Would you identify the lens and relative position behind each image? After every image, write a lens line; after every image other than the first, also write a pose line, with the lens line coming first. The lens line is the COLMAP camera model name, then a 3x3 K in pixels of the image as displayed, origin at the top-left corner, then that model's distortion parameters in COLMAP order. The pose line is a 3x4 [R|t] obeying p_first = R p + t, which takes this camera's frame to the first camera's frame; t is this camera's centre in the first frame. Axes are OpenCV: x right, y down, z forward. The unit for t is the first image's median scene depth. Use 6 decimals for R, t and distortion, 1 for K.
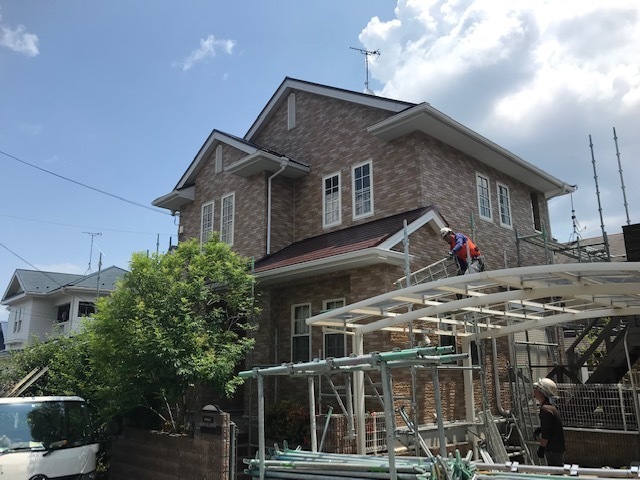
lens RADIAL K [[531.2, 0, 320.0], [0, 531.2, 240.0], [0, 0, 1]] dist [0.061237, -0.084164]
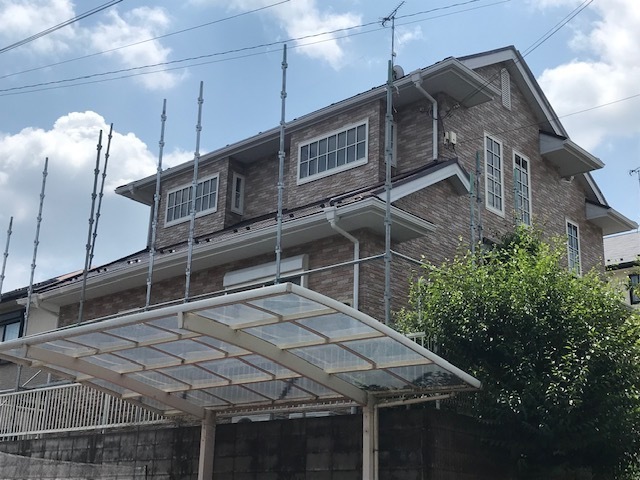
lens RADIAL K [[863.9, 0, 320.0], [0, 863.9, 240.0], [0, 0, 1]] dist [0.011699, -0.004727]
pose [[-0.068632, 0.318615, 0.945396, -1.336448], [-0.268943, 0.906639, -0.325077, 0.511955], [-0.960708, -0.276568, 0.023465, 1.339290]]
